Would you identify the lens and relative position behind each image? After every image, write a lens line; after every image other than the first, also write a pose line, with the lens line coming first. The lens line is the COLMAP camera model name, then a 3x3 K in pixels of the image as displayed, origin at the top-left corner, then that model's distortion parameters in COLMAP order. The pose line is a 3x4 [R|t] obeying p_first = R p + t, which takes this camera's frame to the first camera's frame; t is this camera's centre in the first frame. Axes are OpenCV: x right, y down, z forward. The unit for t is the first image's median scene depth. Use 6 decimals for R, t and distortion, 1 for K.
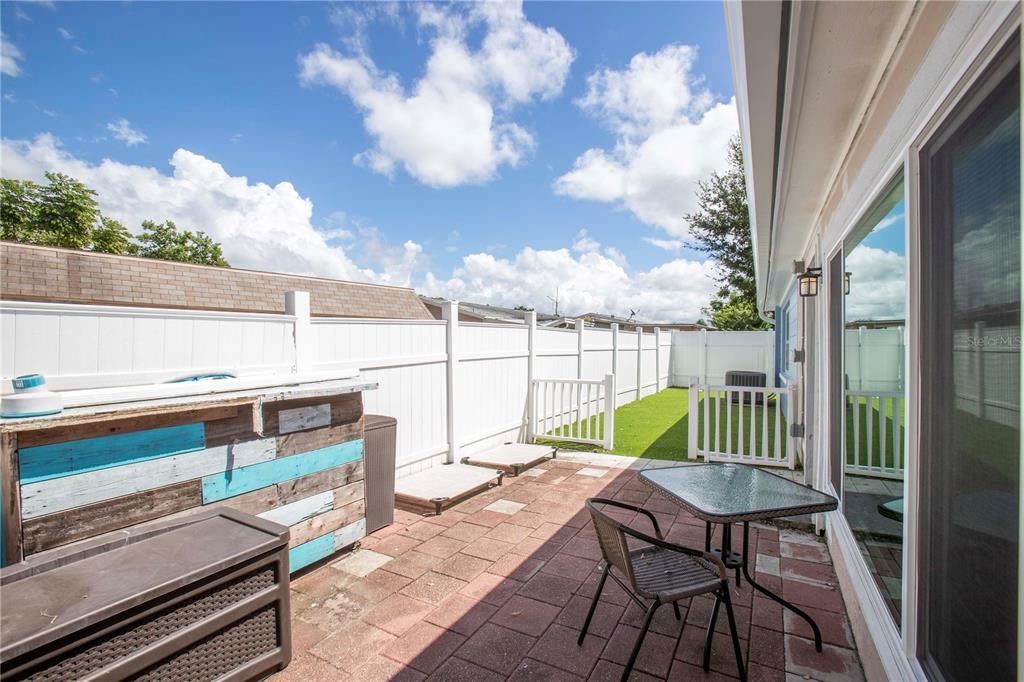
lens RADIAL K [[470.1, 0, 519.6], [0, 470.1, 347.2], [0, 0, 1]] dist [-0.076688, 0.034906]
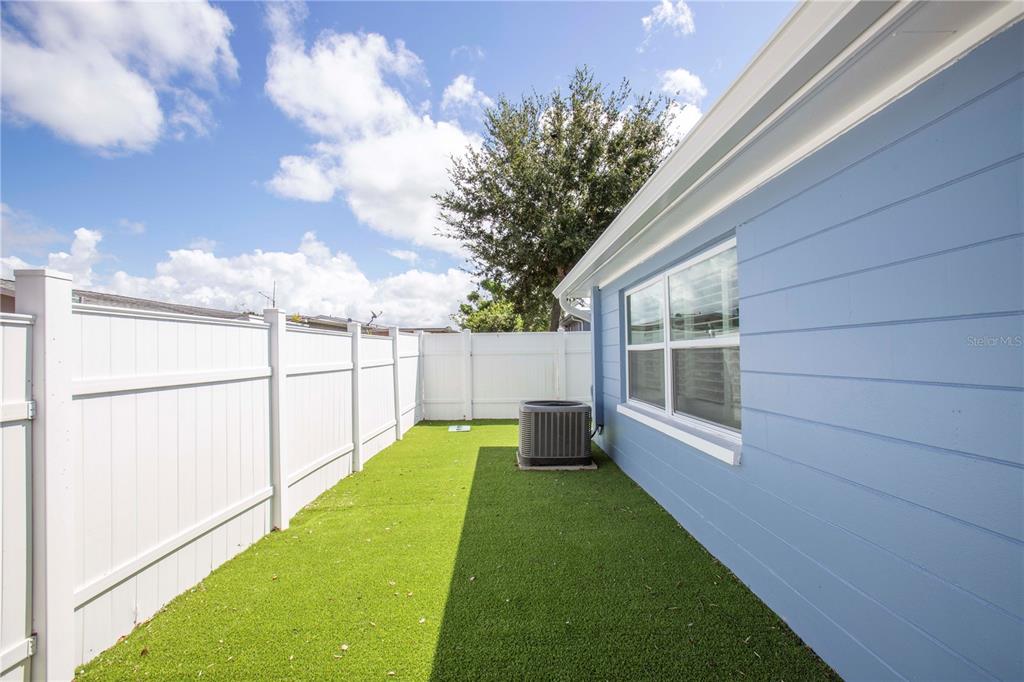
lens RADIAL K [[470.1, 0, 519.6], [0, 470.1, 347.2], [0, 0, 1]] dist [-0.076688, 0.034906]
pose [[0.861400, -0.003853, 0.507913, 0.077999], [0.015871, 0.999687, -0.019334, -0.000778], [-0.507680, 0.024716, 0.861191, 0.248699]]
